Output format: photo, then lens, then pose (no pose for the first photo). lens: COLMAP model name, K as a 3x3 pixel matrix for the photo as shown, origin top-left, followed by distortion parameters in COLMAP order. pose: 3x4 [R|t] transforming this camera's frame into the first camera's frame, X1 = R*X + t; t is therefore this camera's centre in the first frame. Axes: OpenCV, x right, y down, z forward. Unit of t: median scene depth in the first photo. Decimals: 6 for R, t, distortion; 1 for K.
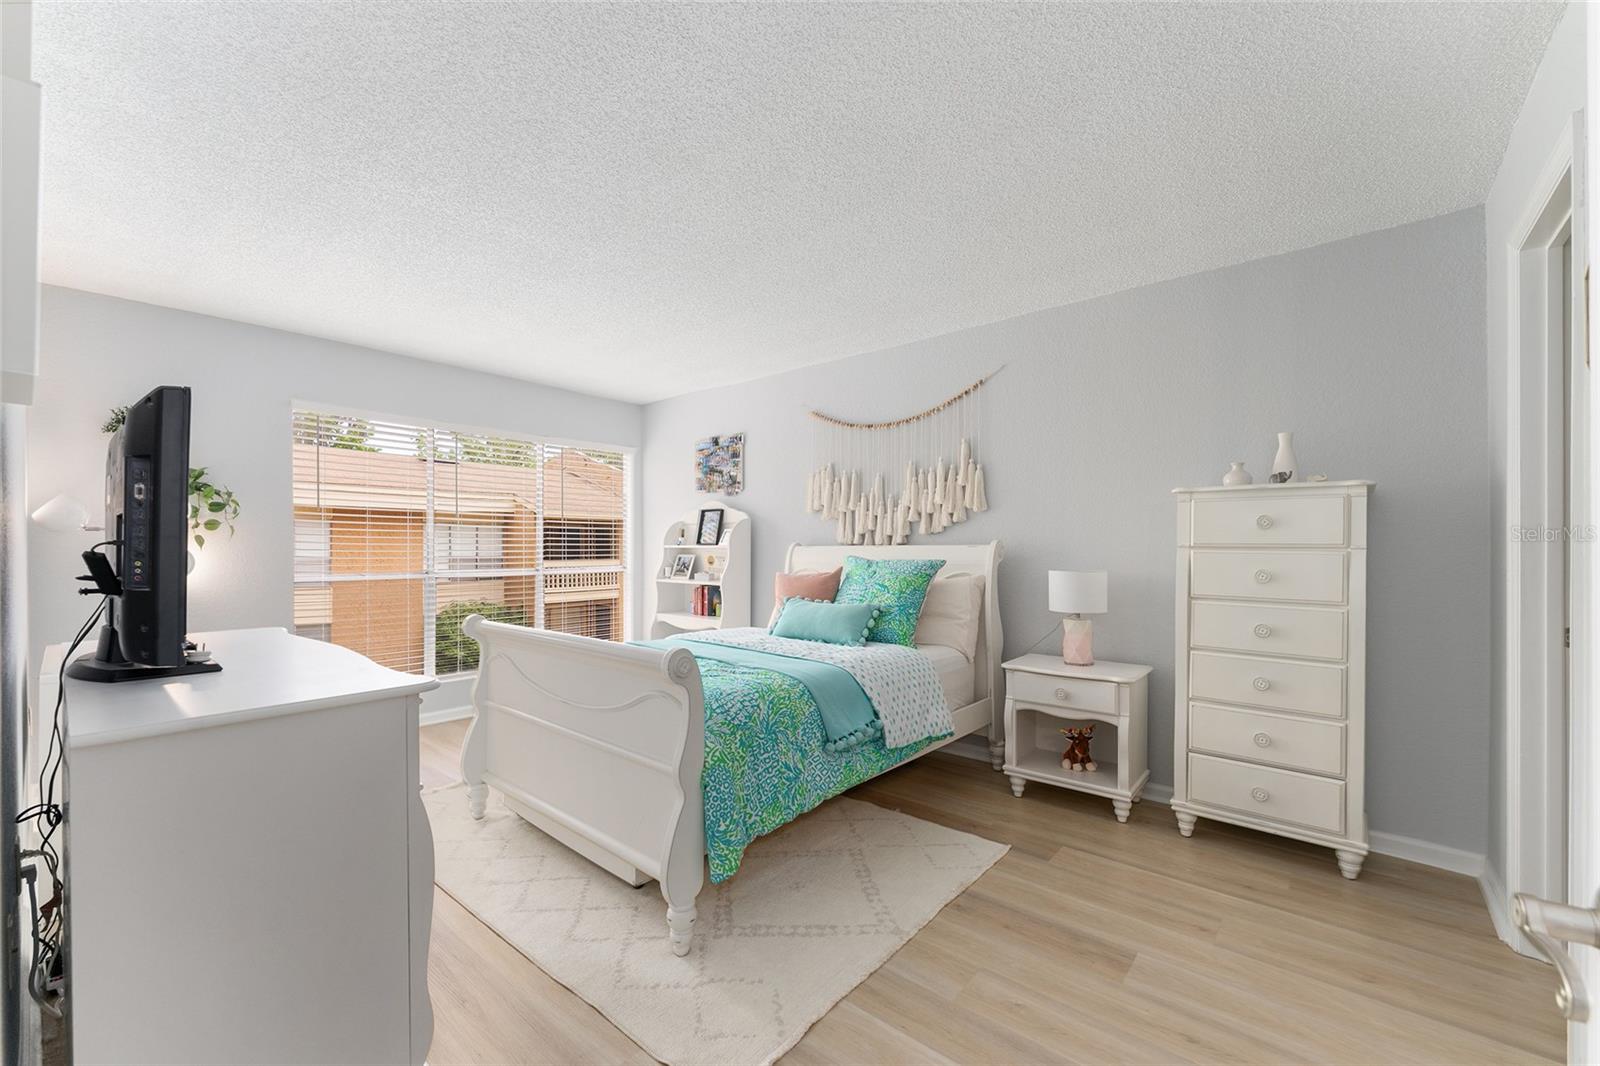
lens RADIAL K [[639.8, 0, 797.9], [0, 639.8, 536.1], [0, 0, 1]] dist [-0.001306, 0.000230]
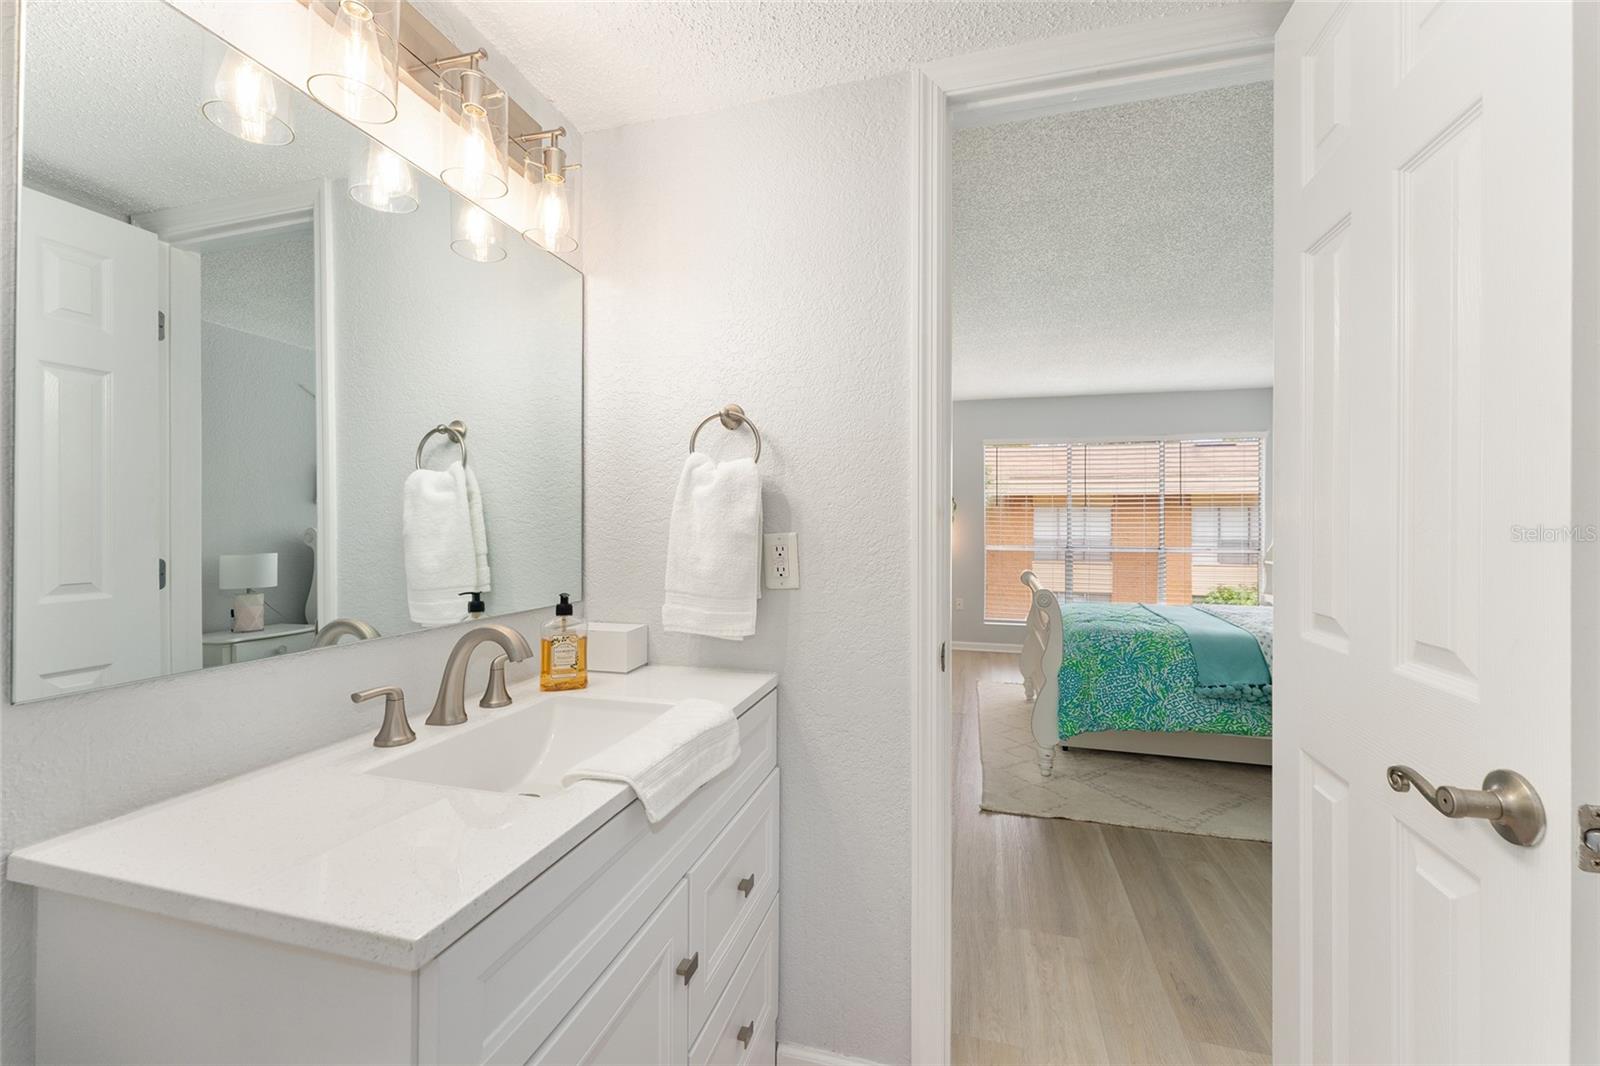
lens RADIAL K [[638.1, 0, 809.7], [0, 638.1, 525.9], [0, 0, 1]] dist [-0.000797, 0.000018]
pose [[0.427830, 0.000114, -0.903859, 0.838054], [0.010219, 0.999935, 0.004964, 0.001680], [0.903802, -0.011360, 0.427801, -0.190104]]
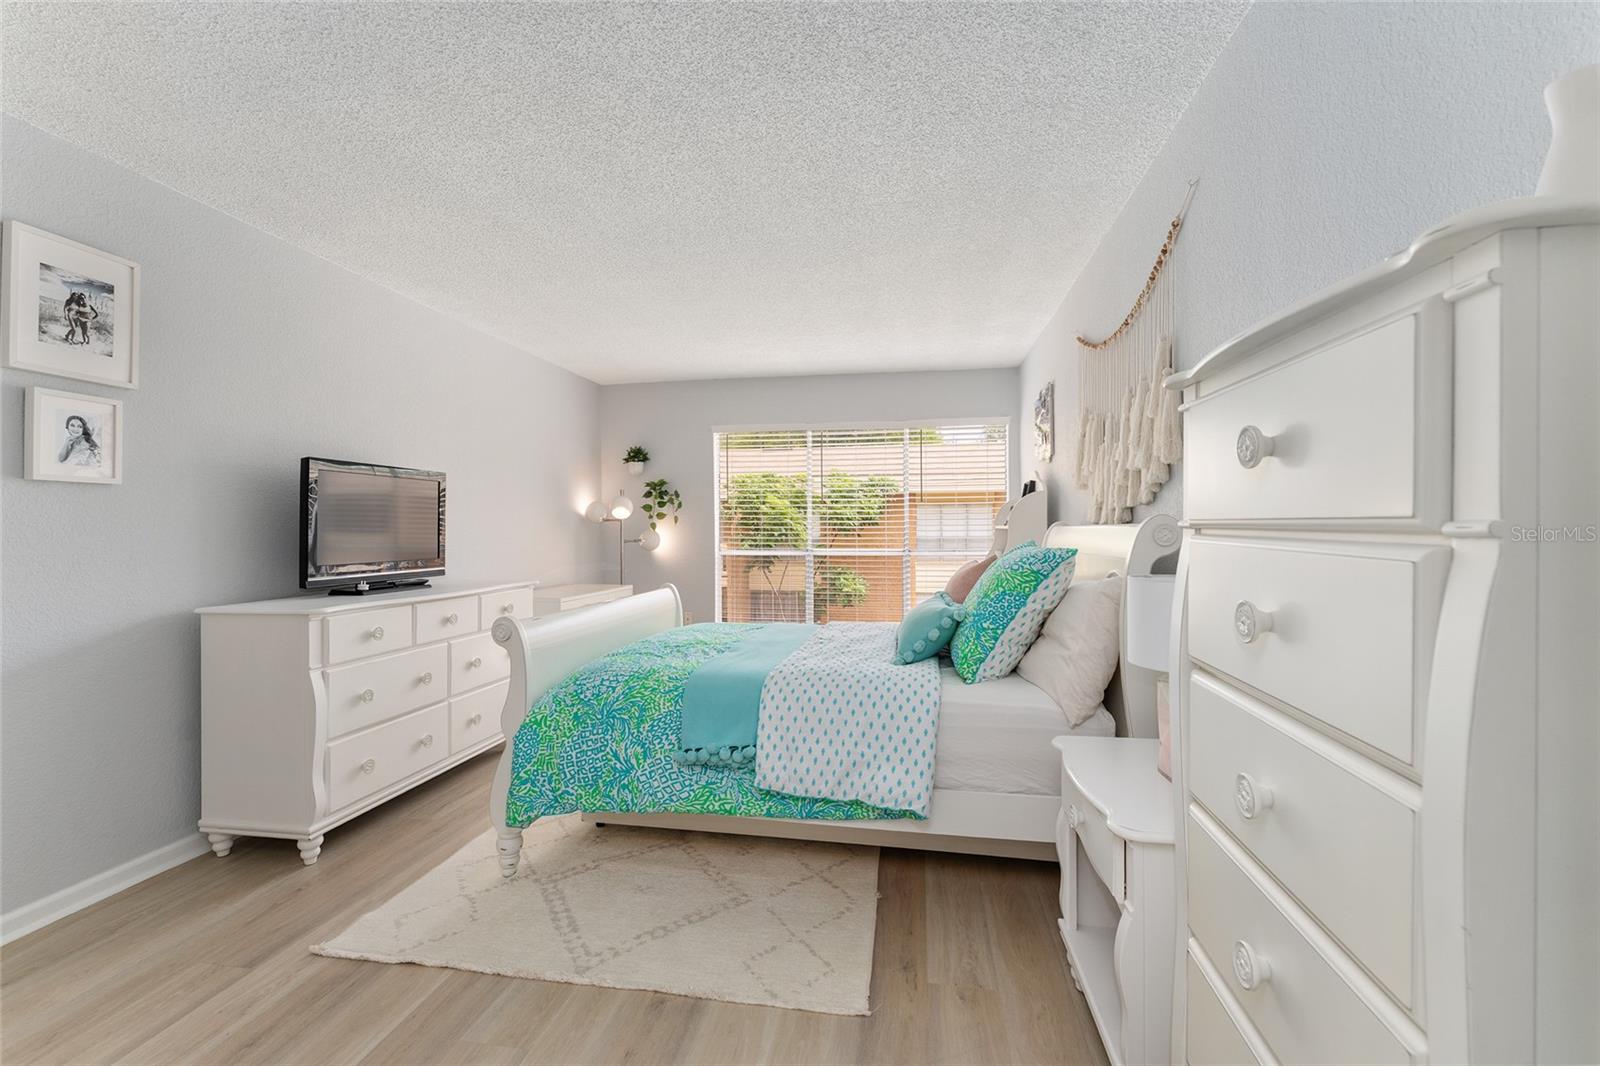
lens RADIAL K [[672.1, 0, 819.4], [0, 672.1, 516.6], [0, 0, 1]] dist [-0.000244, 0.000195]
pose [[0.521583, -0.016124, -0.853048, 0.957786], [0.018347, 0.999802, -0.007680, 0.010069], [0.853003, -0.011645, 0.521775, 0.690041]]
